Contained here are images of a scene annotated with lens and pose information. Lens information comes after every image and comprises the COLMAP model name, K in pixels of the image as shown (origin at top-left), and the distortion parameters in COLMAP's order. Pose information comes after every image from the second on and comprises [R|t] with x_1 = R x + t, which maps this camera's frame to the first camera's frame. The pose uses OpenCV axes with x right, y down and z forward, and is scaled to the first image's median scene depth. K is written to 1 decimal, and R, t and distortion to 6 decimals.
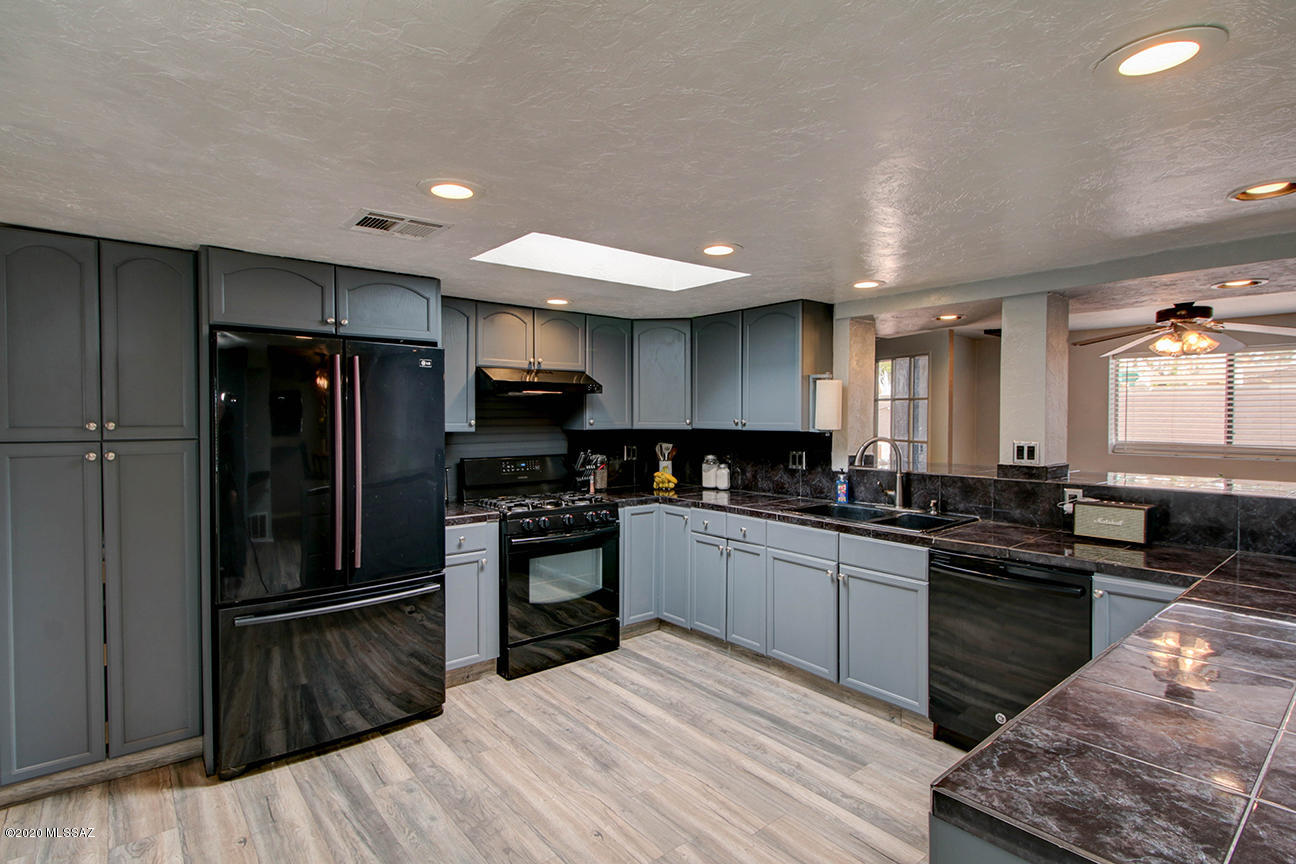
lens RADIAL K [[639.3, 0, 654.6], [0, 639.3, 427.8], [0, 0, 1]] dist [0.020529, -0.010317]
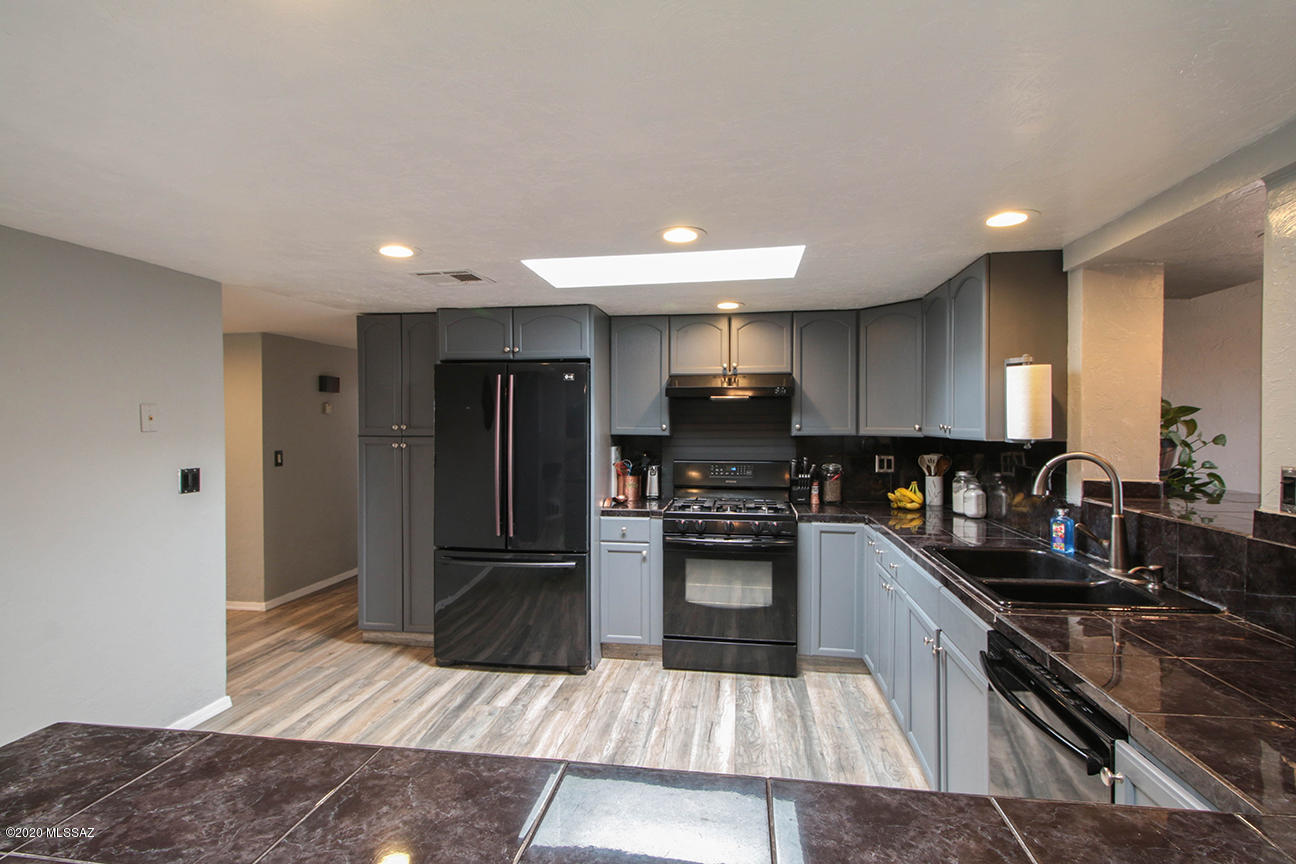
lens RADIAL K [[639.3, 0, 646.2], [0, 639.3, 431.9], [0, 0, 1]] dist [0.020529, -0.010317]
pose [[0.662056, 0.009484, -0.749394, 0.547257], [-0.012953, 0.999915, 0.001211, -0.000513], [0.749342, 0.008905, 0.662123, 0.272166]]
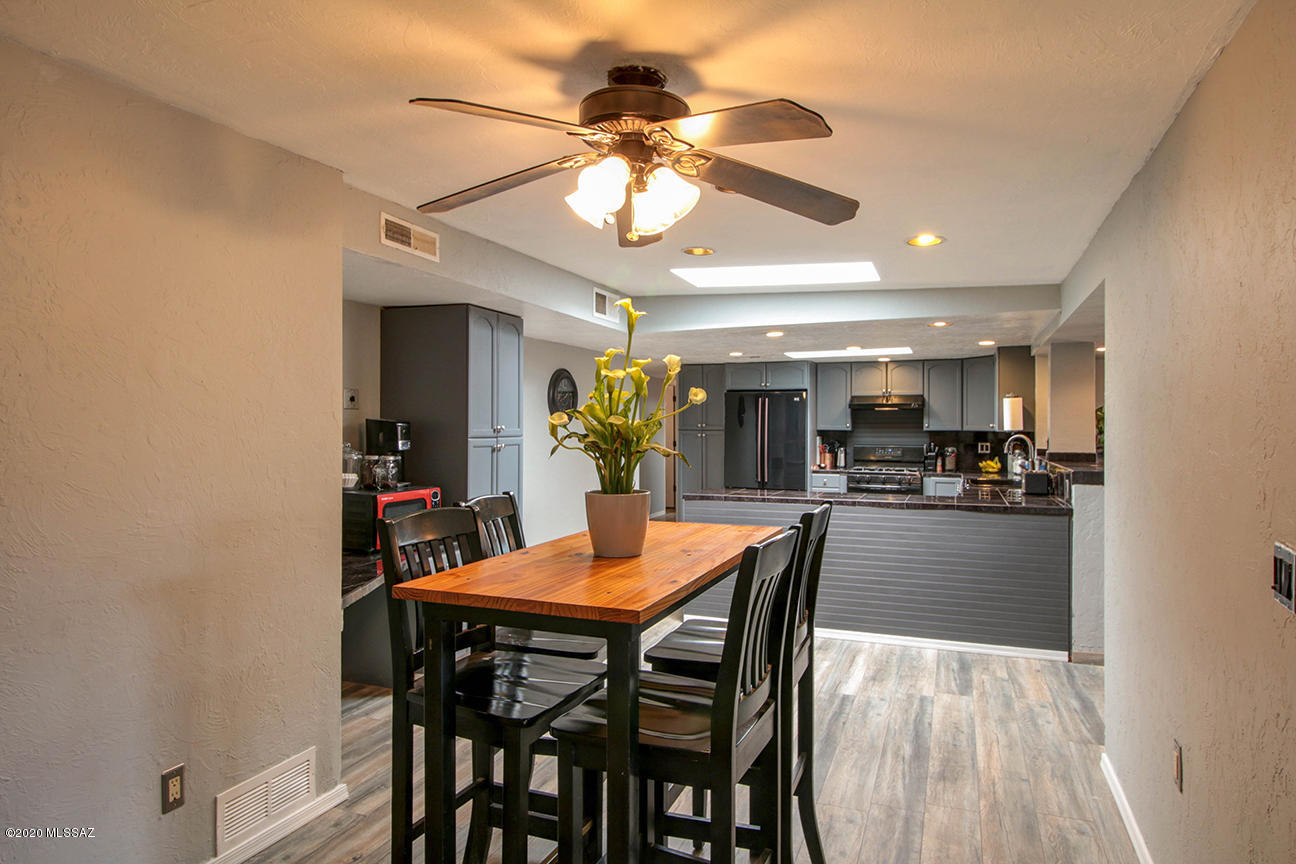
lens RADIAL K [[781.6, 0, 655.1], [0, 781.6, 426.5], [0, 0, 1]] dist [0.043181, -0.000610]
pose [[0.479727, 0.001896, -0.877416, 1.612020], [-0.017332, 0.999823, -0.007316, 0.023826], [0.877247, 0.018717, 0.479675, -0.687228]]
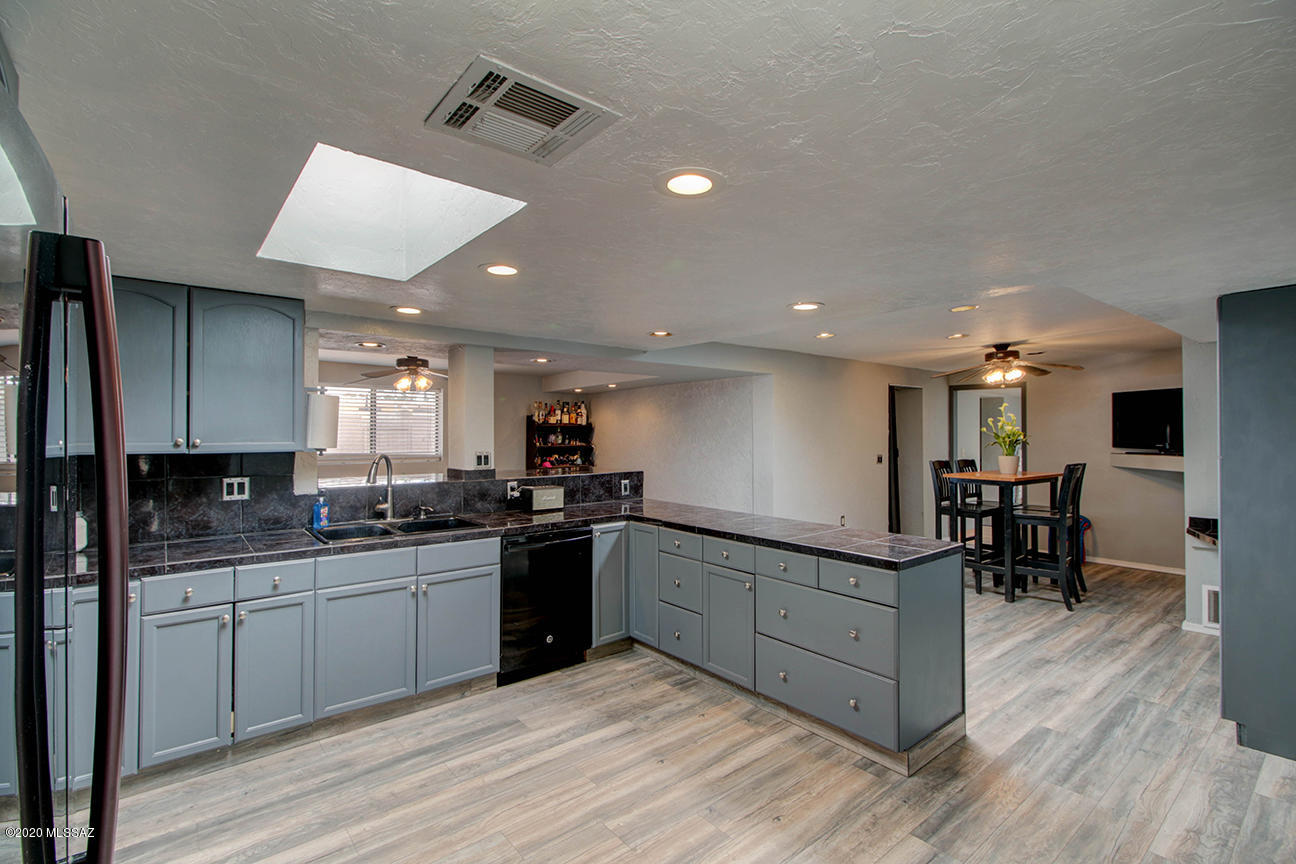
lens RADIAL K [[591.0, 0, 644.1], [0, 591.0, 433.8], [0, 0, 1]] dist [0.023170, -0.010849]
pose [[0.016590, -0.003149, 0.999857, -0.604541], [0.018570, 0.999824, 0.002841, -0.013275], [-0.999690, 0.018520, 0.016646, 0.563336]]
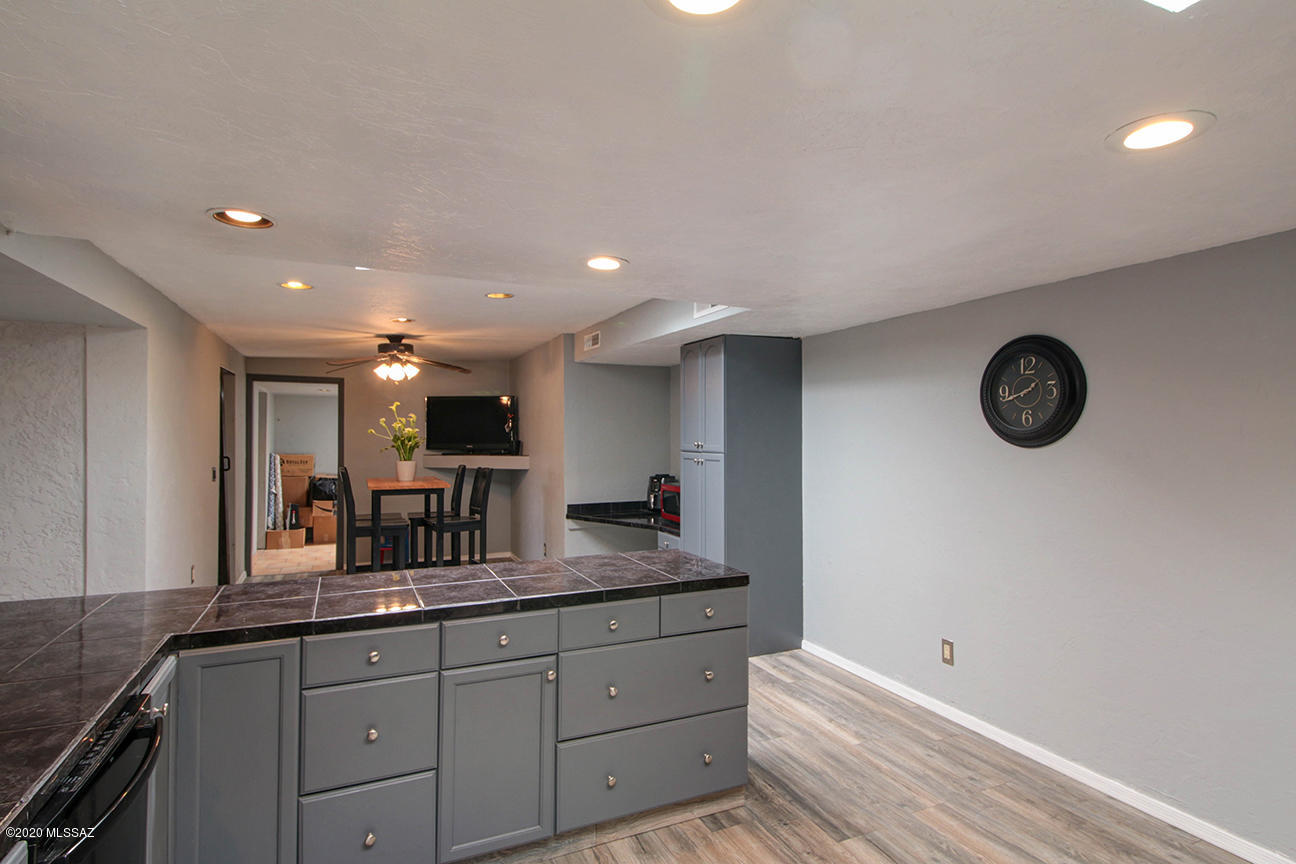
lens RADIAL K [[639.3, 0, 654.8], [0, 639.3, 444.6], [0, 0, 1]] dist [0.020529, -0.010317]
pose [[-0.965978, -0.006946, 0.258530, 0.032473], [-0.000038, 0.999643, 0.026718, -0.011350], [-0.258623, 0.025799, -0.965634, 0.971932]]
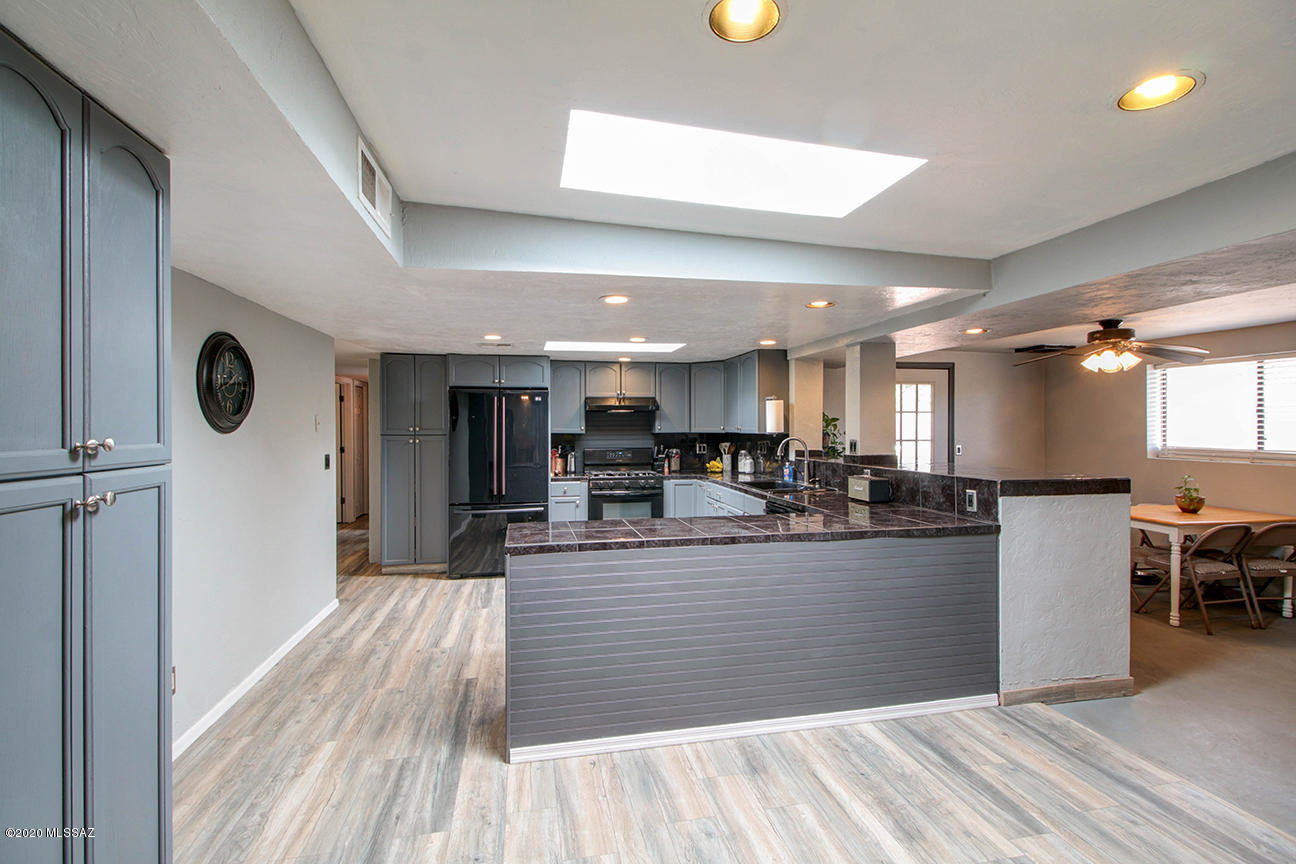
lens RADIAL K [[591.0, 0, 651.0], [0, 591.0, 427.7], [0, 0, 1]] dist [0.023170, -0.010849]
pose [[0.883296, -0.001821, -0.468812, 0.722369], [-0.005512, 0.999883, -0.014269, 0.014312], [0.468783, 0.015187, 0.883183, -0.422464]]
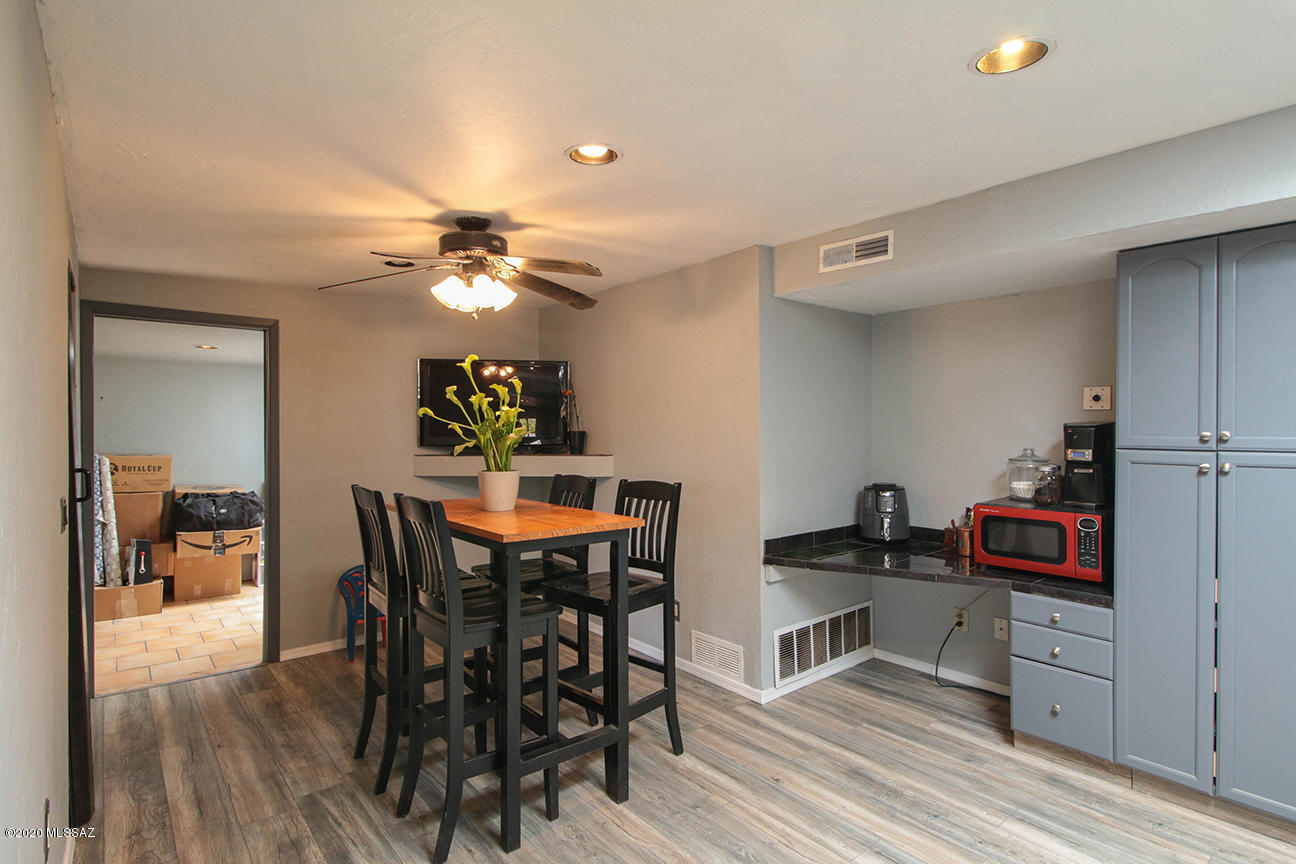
lens RADIAL K [[639.3, 0, 657.2], [0, 639.3, 432.2], [0, 0, 1]] dist [0.020529, -0.010317]
pose [[-0.999933, -0.001955, 0.011453, 0.832375], [-0.001730, 0.999805, 0.019674, 0.007096], [-0.011489, 0.019653, -0.999741, 0.392649]]
